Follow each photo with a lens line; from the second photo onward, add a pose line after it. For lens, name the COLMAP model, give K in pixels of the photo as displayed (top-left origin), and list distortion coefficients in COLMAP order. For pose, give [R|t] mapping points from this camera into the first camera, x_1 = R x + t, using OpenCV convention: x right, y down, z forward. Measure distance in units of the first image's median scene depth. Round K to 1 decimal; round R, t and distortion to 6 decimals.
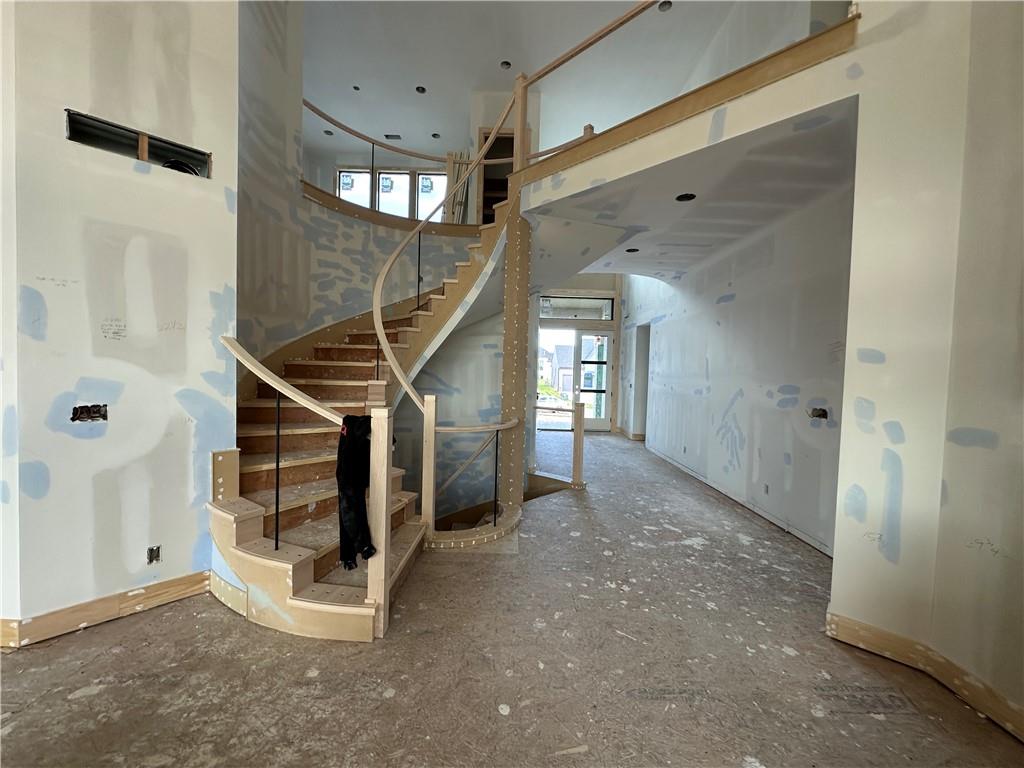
lens RADIAL K [[409.1, 0, 511.1], [0, 409.1, 382.1], [0, 0, 1]] dist [-0.001360, -0.000195]
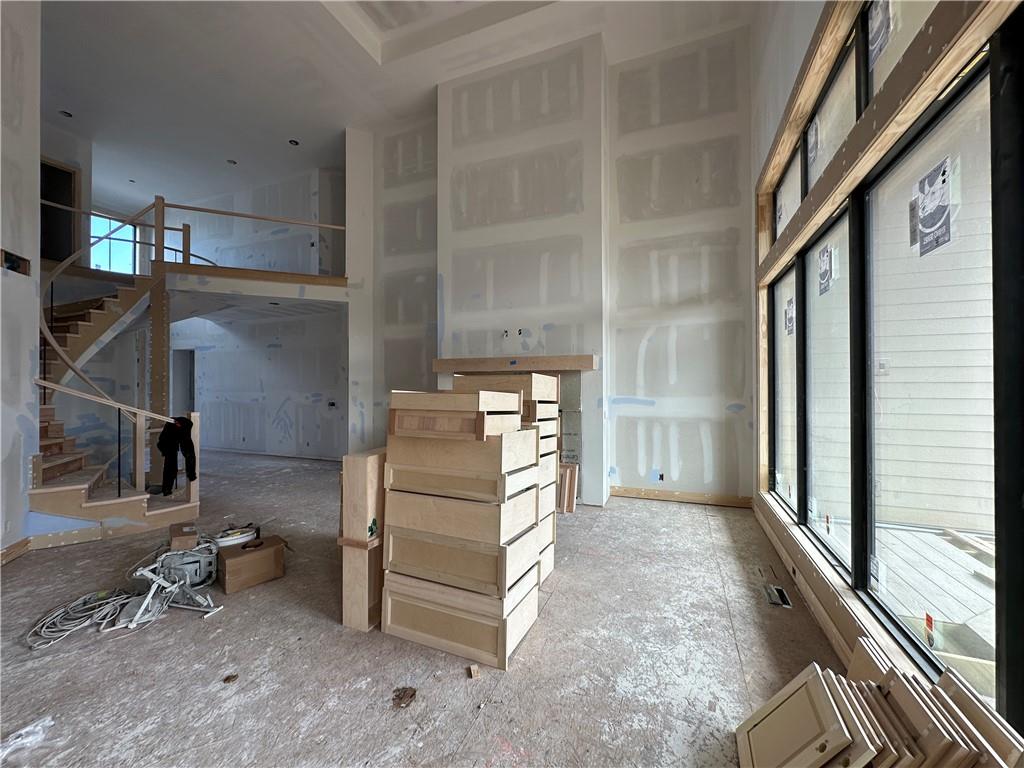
lens RADIAL K [[409.1, 0, 511.1], [0, 409.1, 382.1], [0, 0, 1]] dist [-0.001360, -0.000195]
pose [[0.377281, -0.022586, 0.925823, -0.973876], [0.042338, 0.999078, 0.007120, -0.023956], [-0.925131, 0.036511, 0.377889, -0.808826]]
